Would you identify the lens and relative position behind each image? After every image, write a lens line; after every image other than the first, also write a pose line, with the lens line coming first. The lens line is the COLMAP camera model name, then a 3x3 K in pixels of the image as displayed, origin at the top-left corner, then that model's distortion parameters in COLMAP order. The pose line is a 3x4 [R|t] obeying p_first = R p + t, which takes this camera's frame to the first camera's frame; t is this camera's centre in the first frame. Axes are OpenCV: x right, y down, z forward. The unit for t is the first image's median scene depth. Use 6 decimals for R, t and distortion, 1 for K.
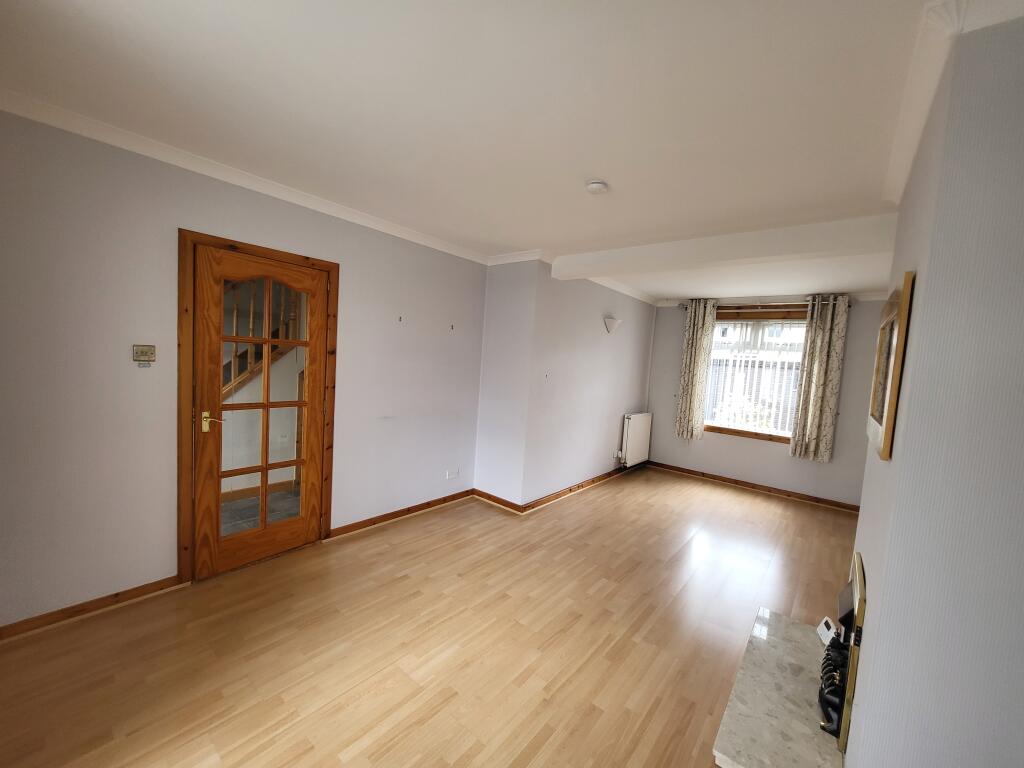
lens RADIAL K [[403.1, 0, 516.6], [0, 403.1, 381.0], [0, 0, 1]] dist [-0.000699, -0.000107]
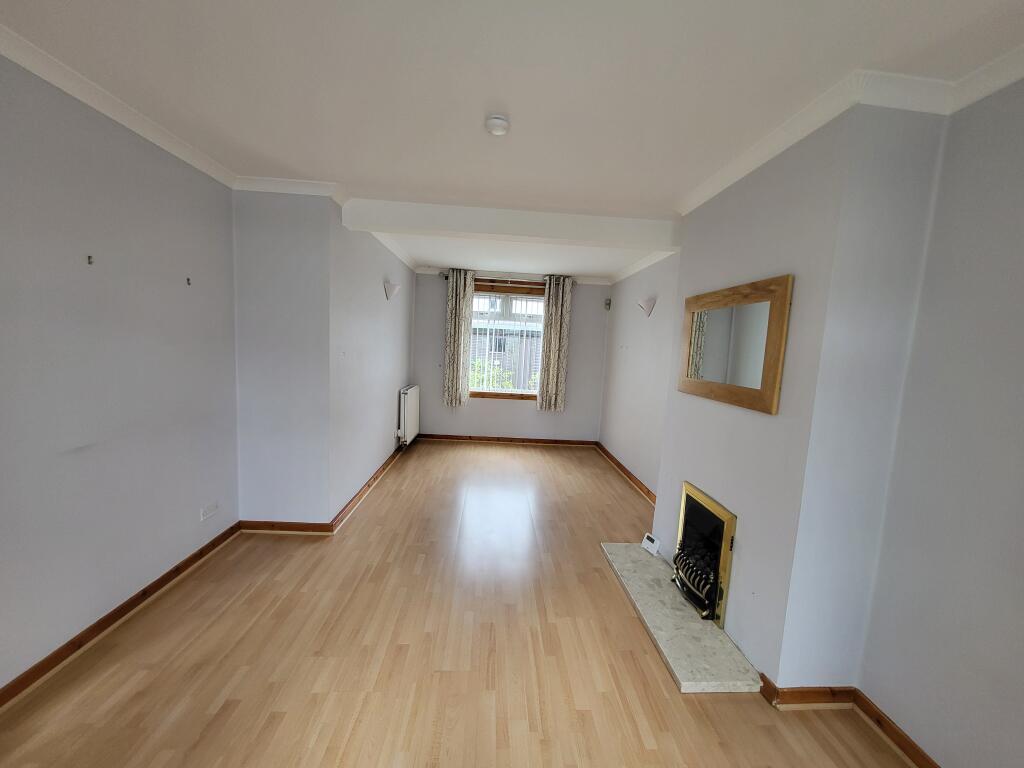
lens RADIAL K [[403.4, 0, 515.2], [0, 403.4, 383.1], [0, 0, 1]] dist [0.000199, -0.000168]
pose [[0.740679, -0.094197, 0.665223, -0.175839], [0.033938, 0.994104, 0.102979, -0.021718], [-0.671001, -0.053698, 0.739509, 0.165142]]
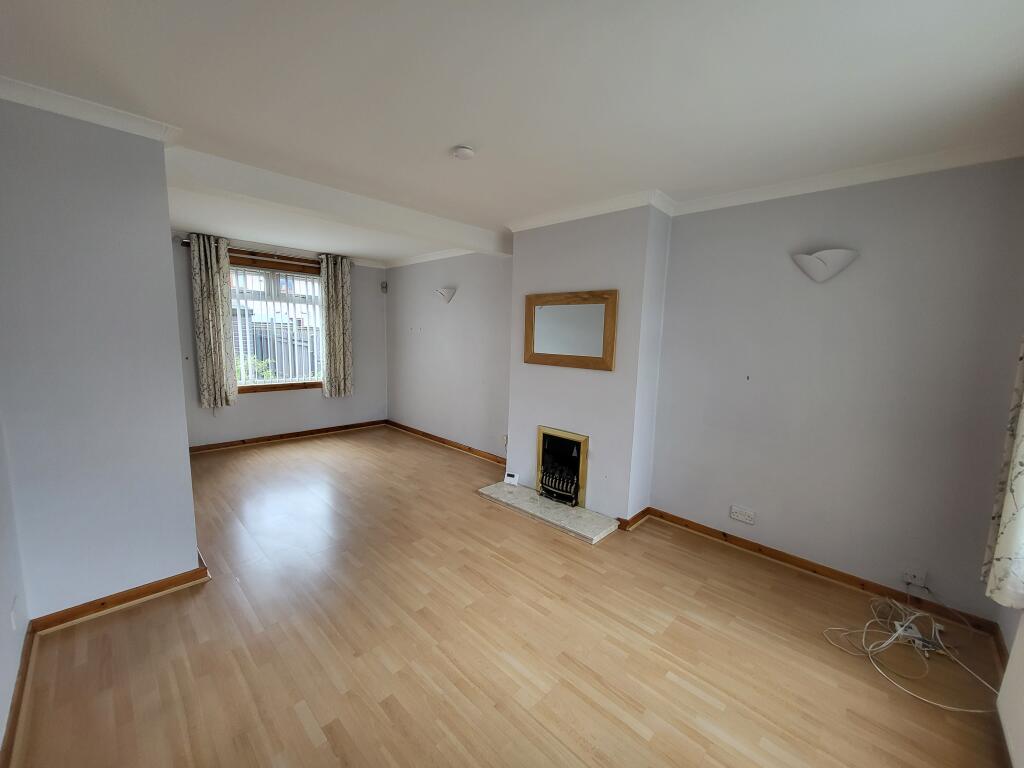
lens RADIAL K [[403.1, 0, 516.6], [0, 403.1, 381.0], [0, 0, 1]] dist [-0.000699, -0.000107]
pose [[0.084286, -0.184156, 0.979277, -0.404616], [0.031438, 0.982776, 0.182108, -0.053157], [-0.995946, 0.015437, 0.088623, 0.379781]]
